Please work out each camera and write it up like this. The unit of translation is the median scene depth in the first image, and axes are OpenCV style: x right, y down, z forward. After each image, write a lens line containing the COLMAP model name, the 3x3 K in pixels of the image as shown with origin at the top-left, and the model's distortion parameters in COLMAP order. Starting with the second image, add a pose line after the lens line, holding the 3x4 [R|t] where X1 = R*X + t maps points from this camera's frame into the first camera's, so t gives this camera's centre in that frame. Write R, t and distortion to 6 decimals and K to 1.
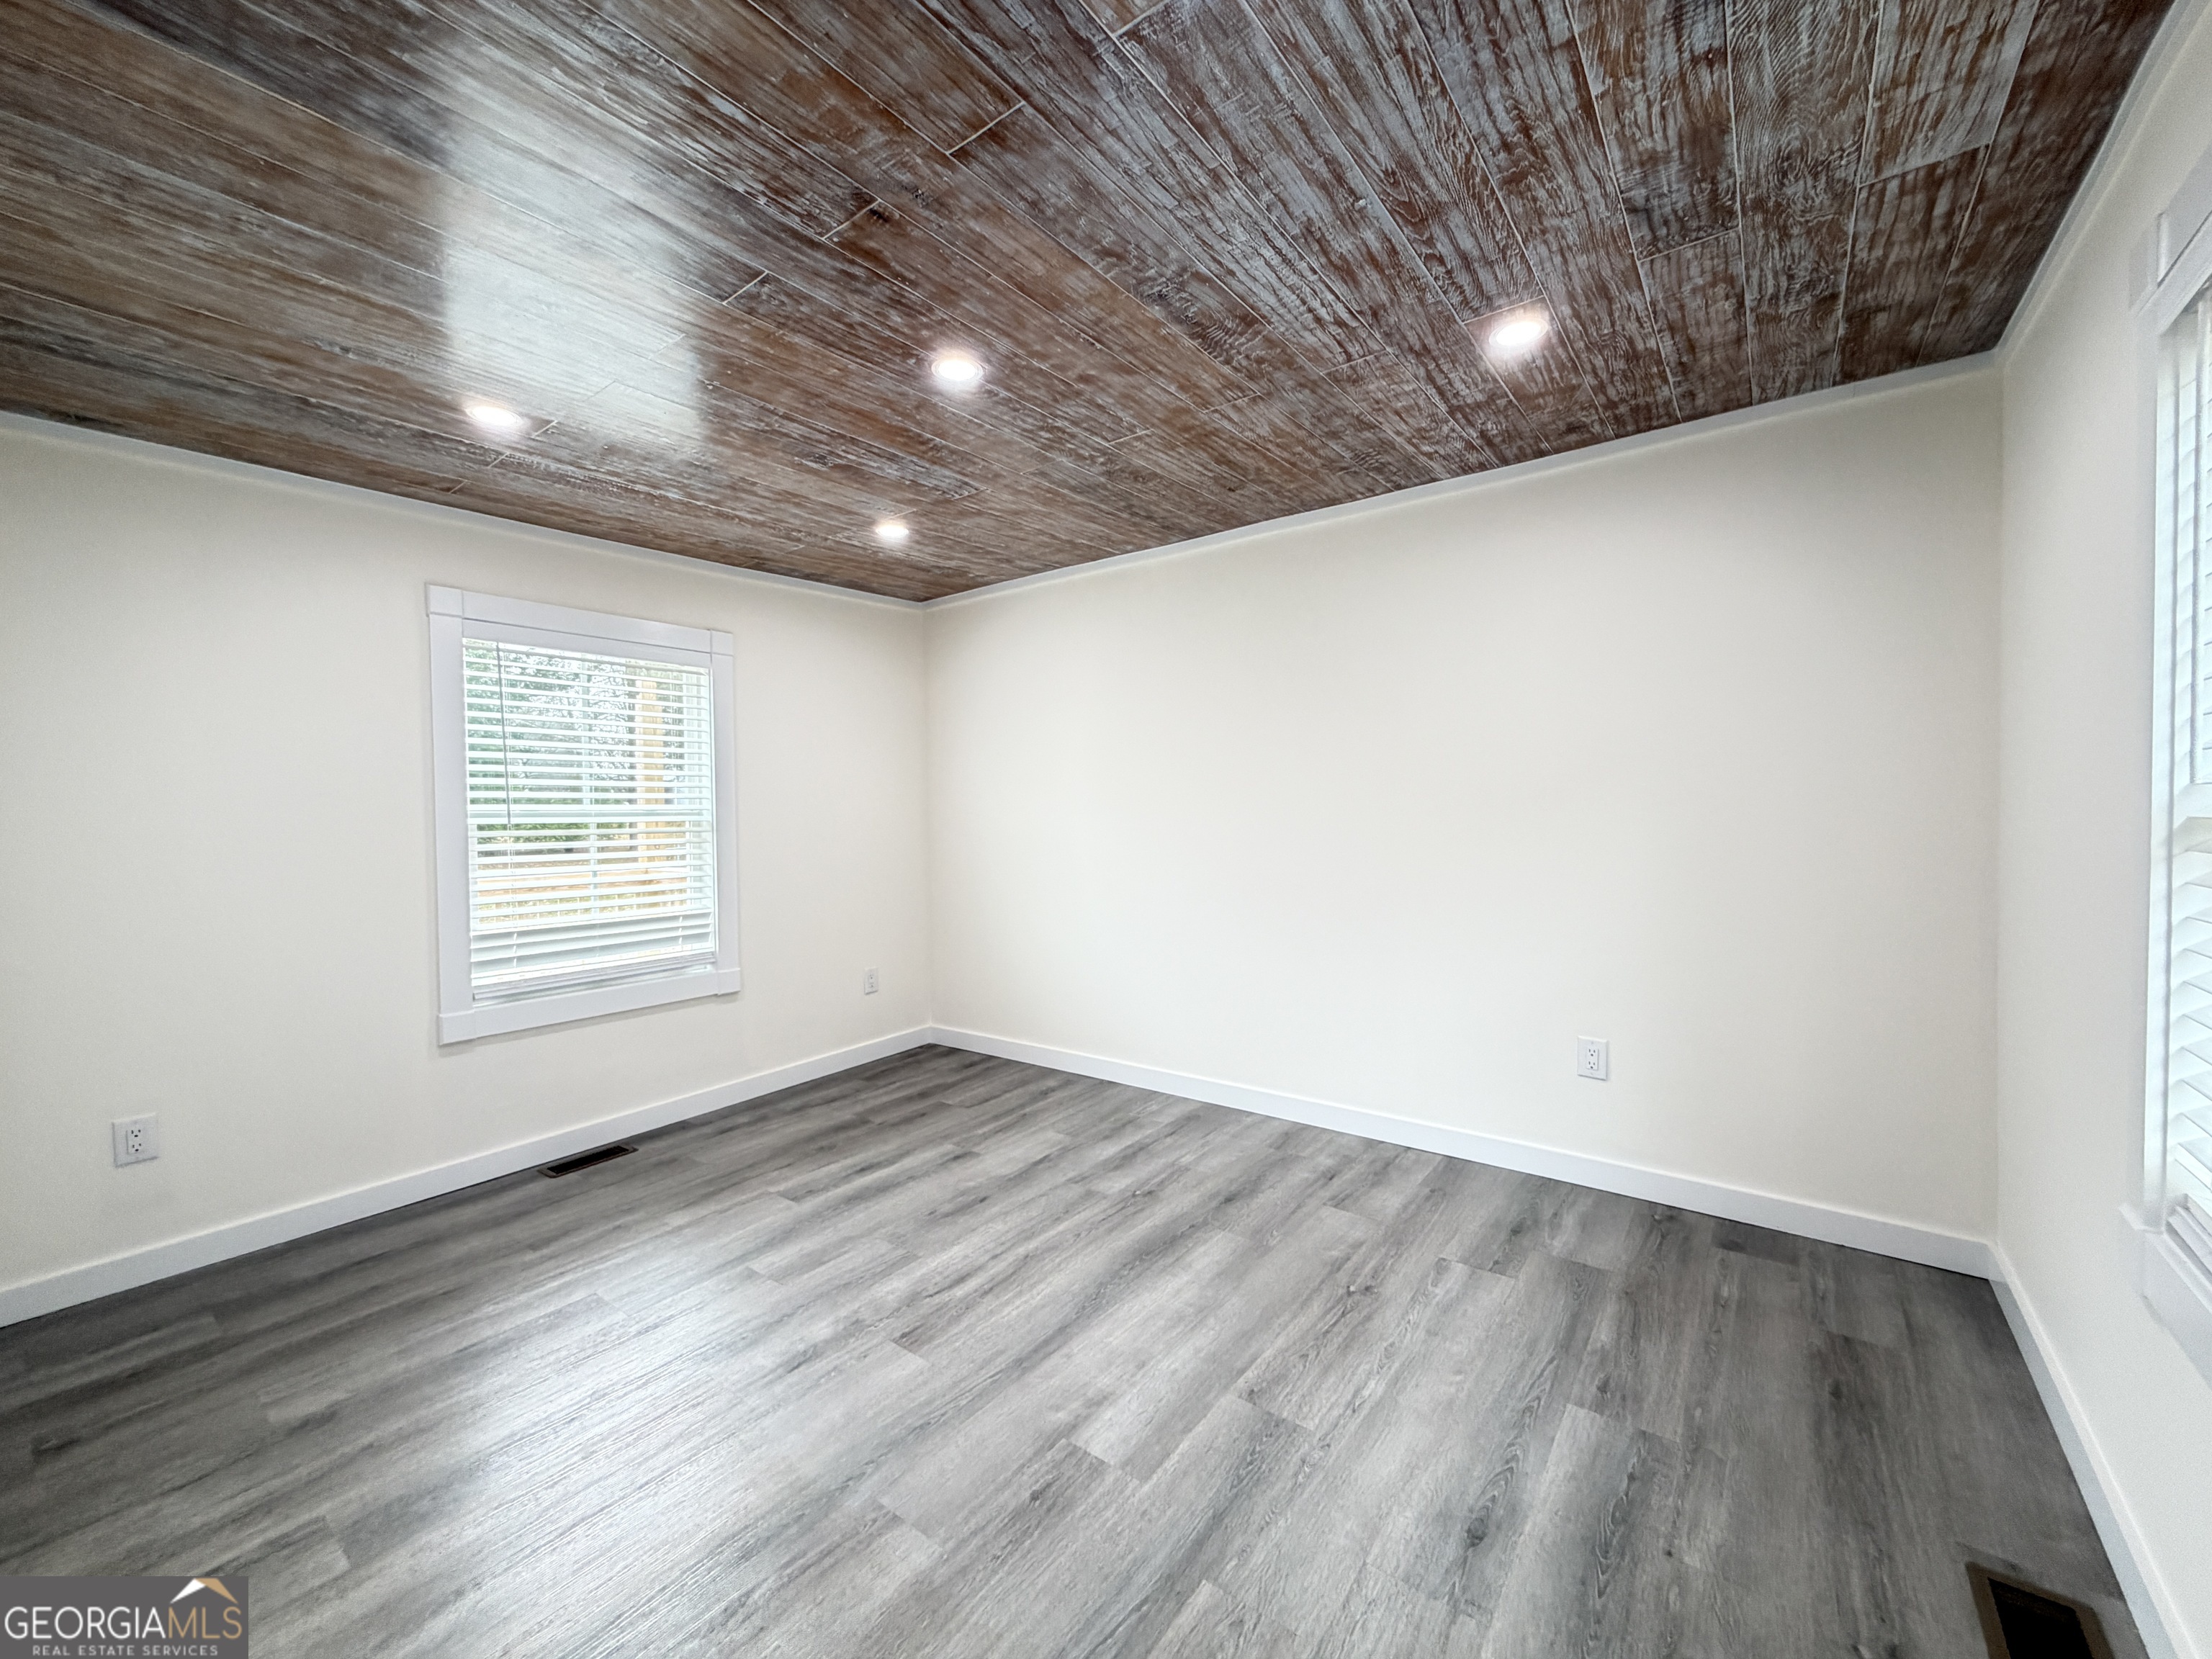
lens RADIAL K [[883.2, 0, 1103.5], [0, 883.2, 838.1], [0, 0, 1]] dist [0.001512, -0.000479]
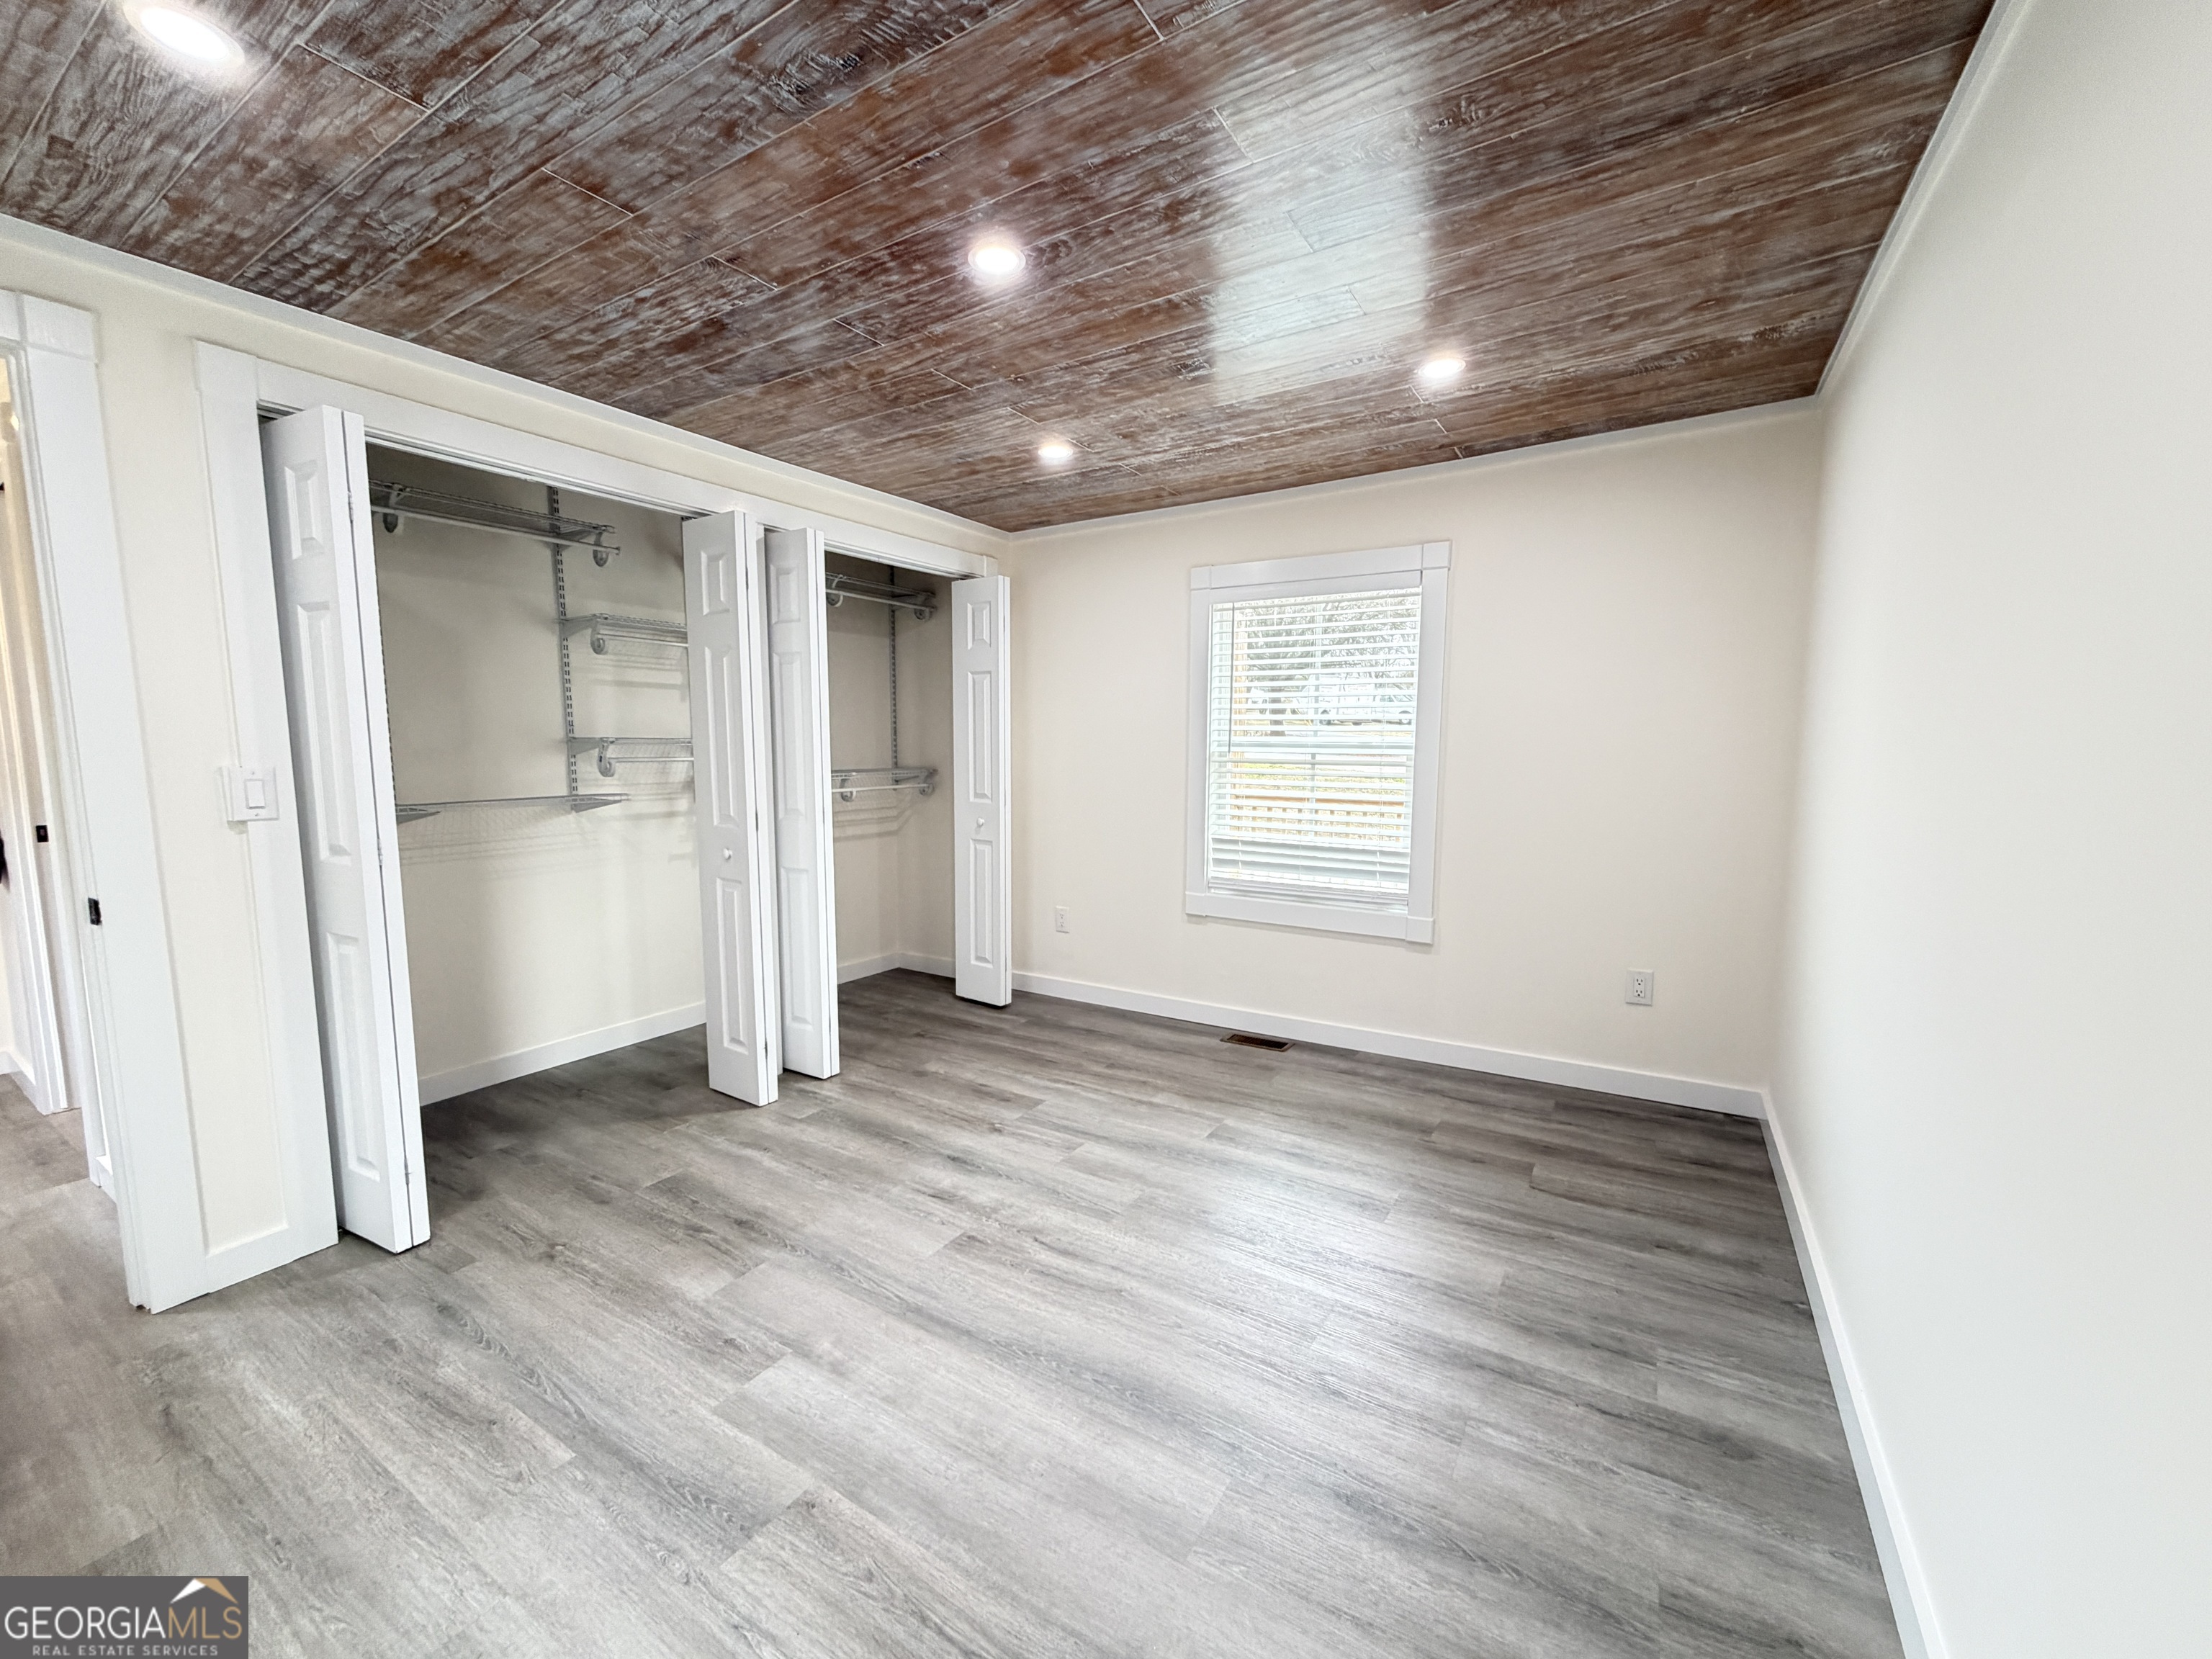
lens RADIAL K [[883.2, 0, 1101.8], [0, 883.2, 836.3], [0, 0, 1]] dist [0.001512, -0.000479]
pose [[0.094191, 0.127981, -0.987294, 0.526141], [-0.034528, 0.991526, 0.125236, -0.046544], [0.994955, 0.022293, 0.097812, 0.682194]]
